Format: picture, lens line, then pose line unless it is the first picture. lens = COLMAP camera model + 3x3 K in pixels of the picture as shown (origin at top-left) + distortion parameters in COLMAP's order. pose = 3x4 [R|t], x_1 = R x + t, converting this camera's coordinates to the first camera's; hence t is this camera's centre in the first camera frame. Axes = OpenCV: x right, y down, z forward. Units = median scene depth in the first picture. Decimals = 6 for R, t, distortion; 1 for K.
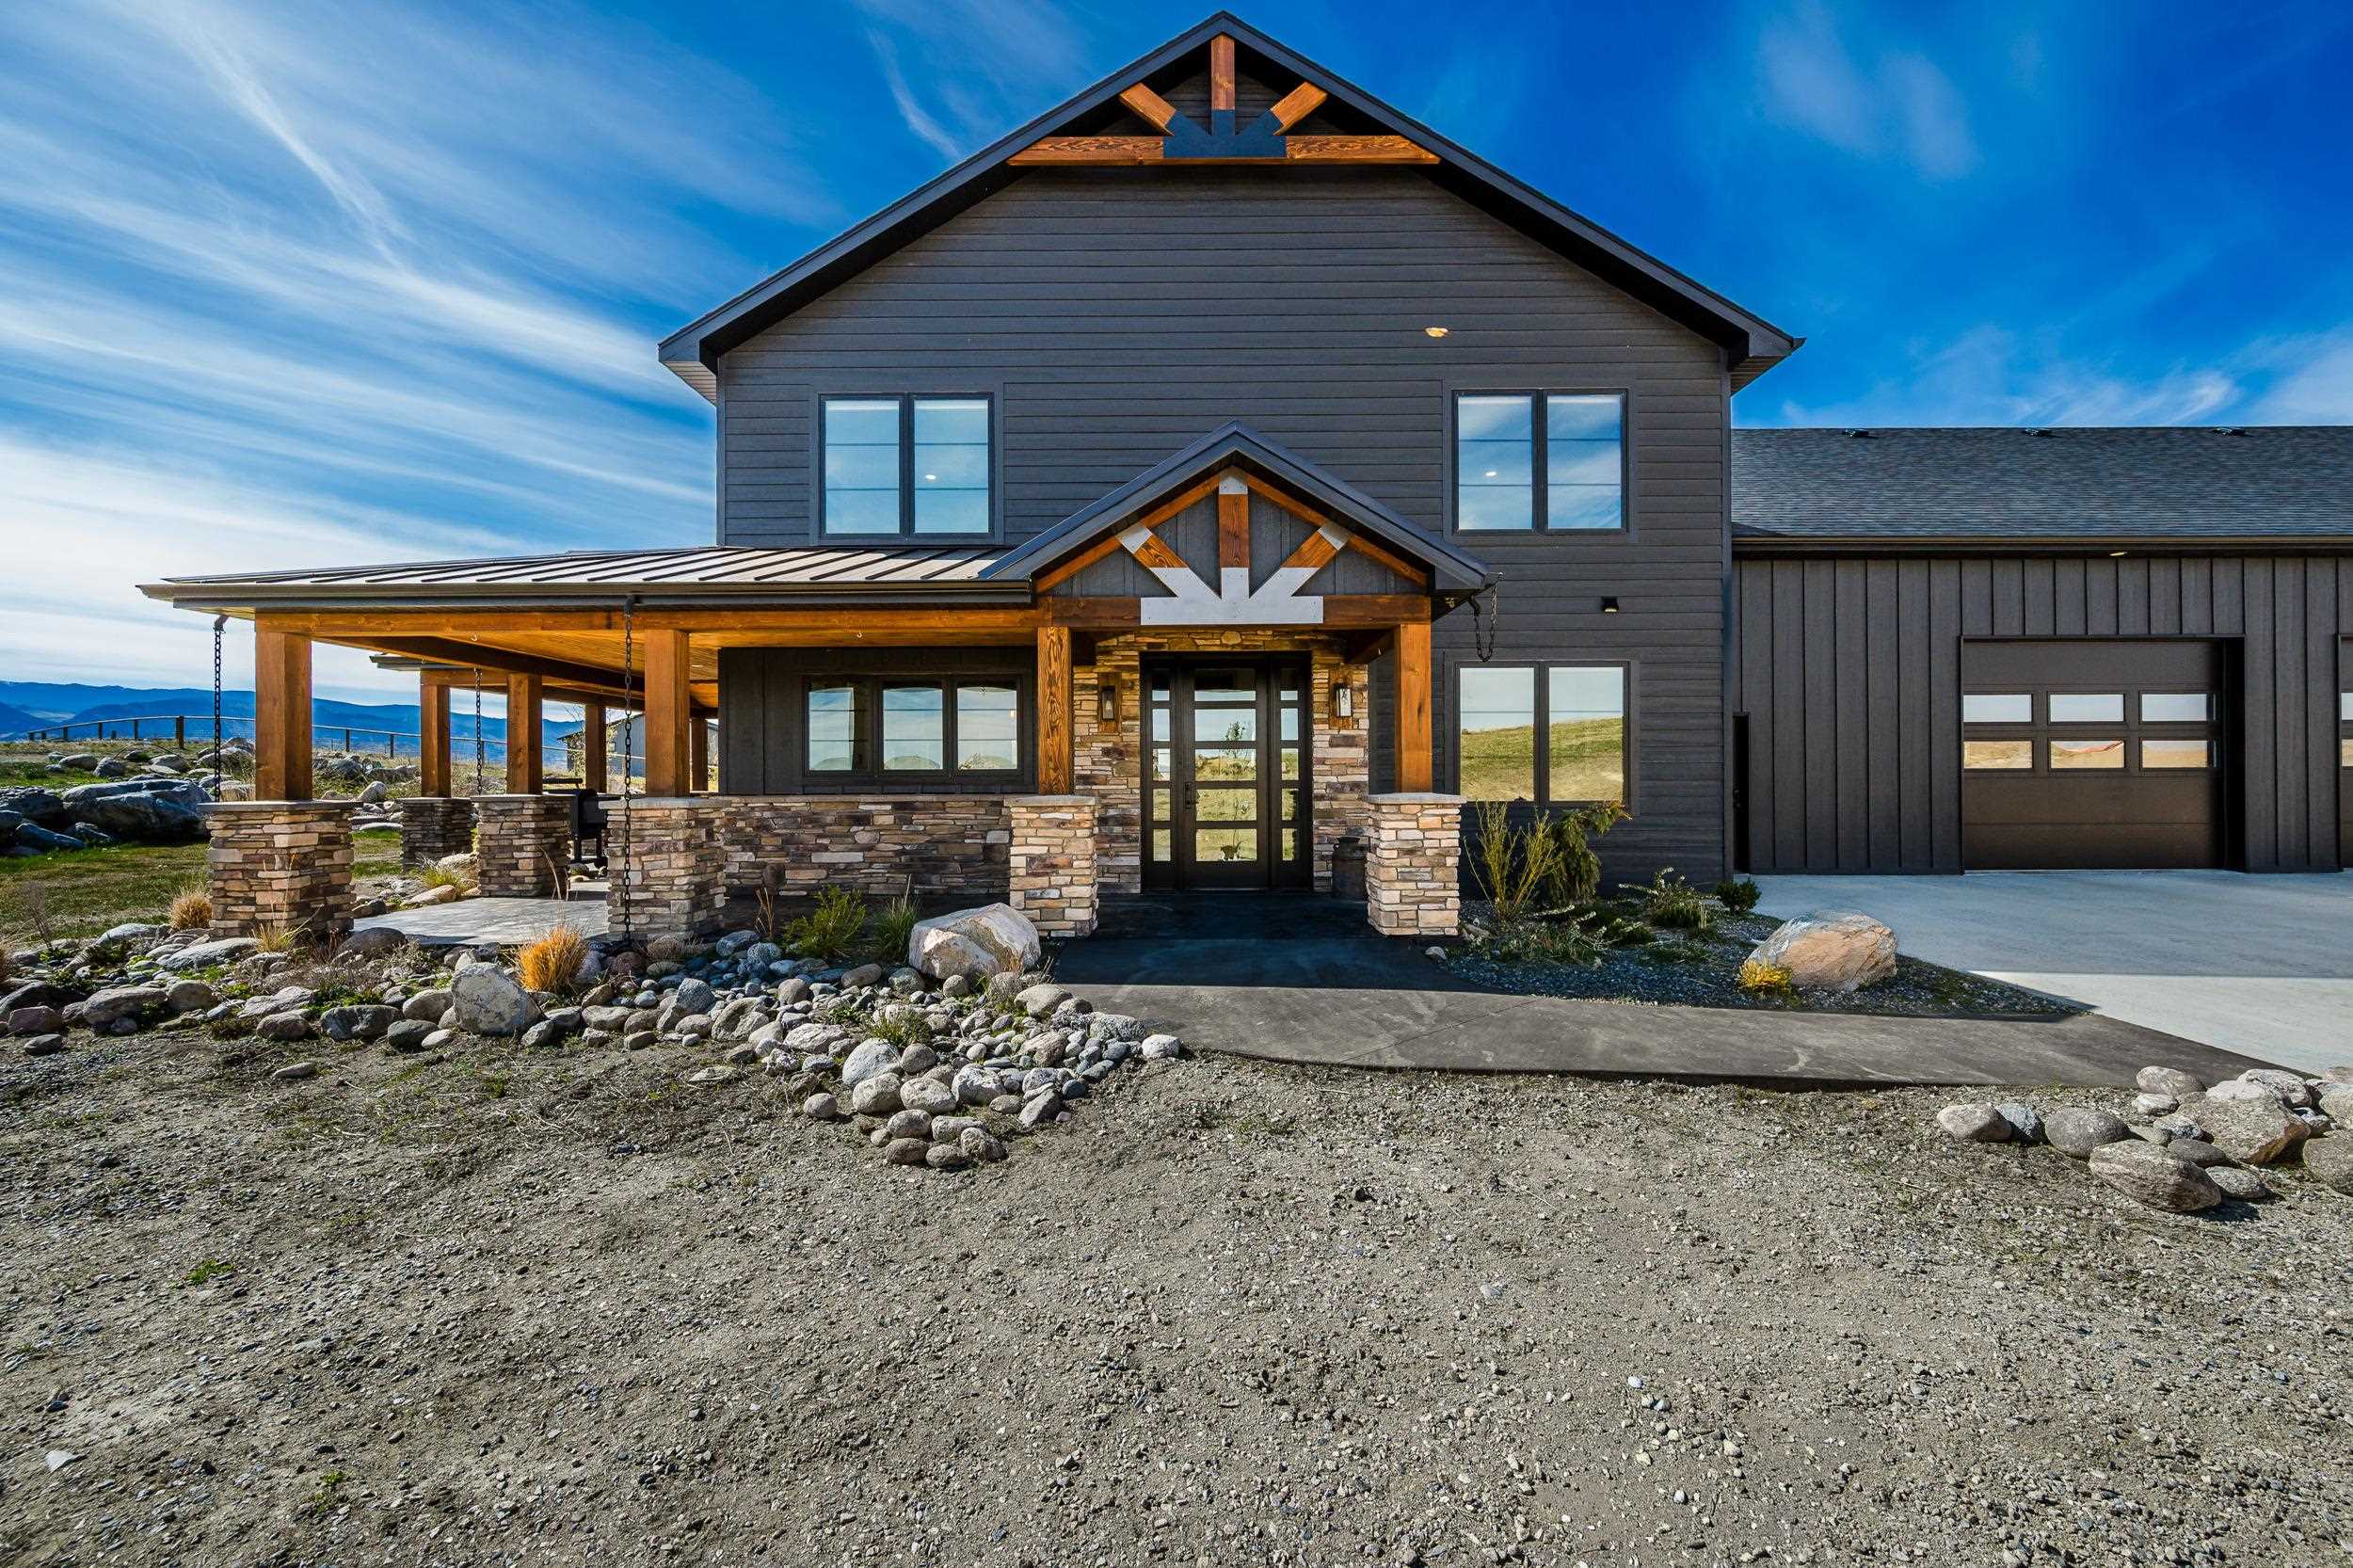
lens RADIAL K [[911.6, 0, 1176.5], [0, 911.6, 784.0], [0, 0, 1]] dist [-0.000361, -0.000179]
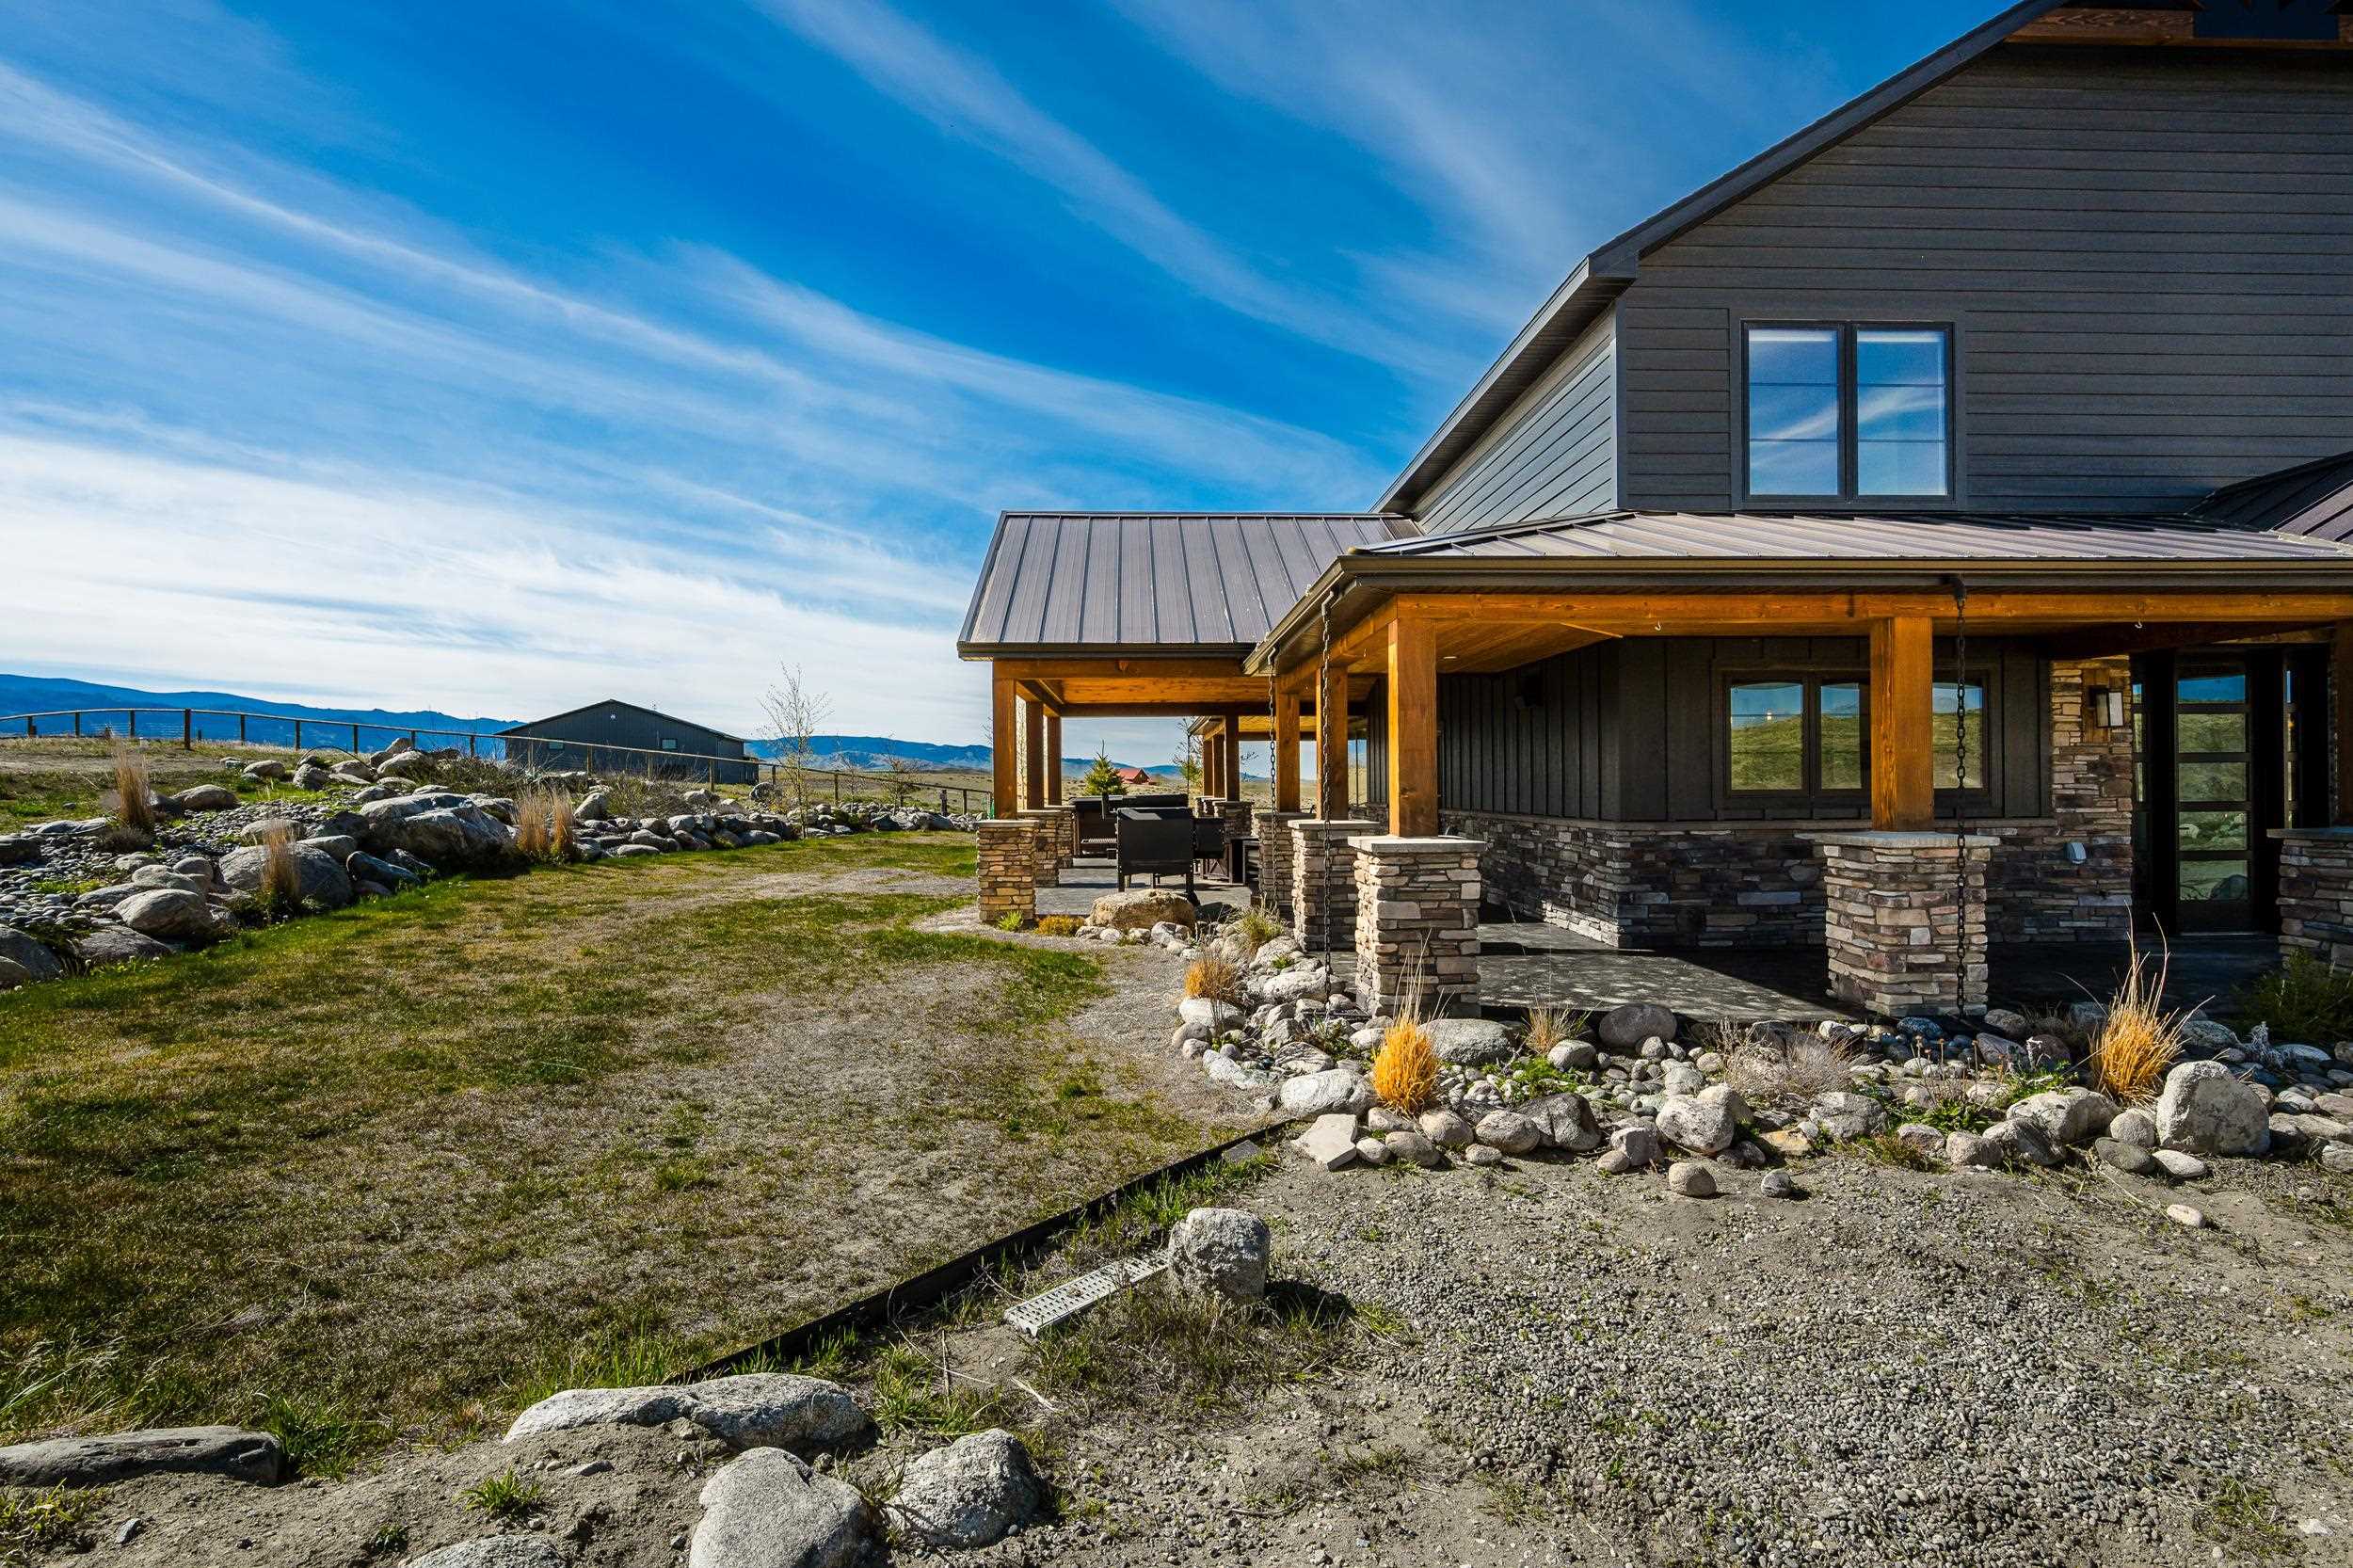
lens RADIAL K [[1081.6, 0, 1176.5], [0, 1081.6, 784.0], [0, 0, 1]] dist [-0.000990, -0.000367]
pose [[0.999330, -0.001769, 0.036560, -0.927728], [0.001774, 0.999998, -0.000110, -0.021067], [-0.036560, 0.000175, 0.999331, 0.066805]]
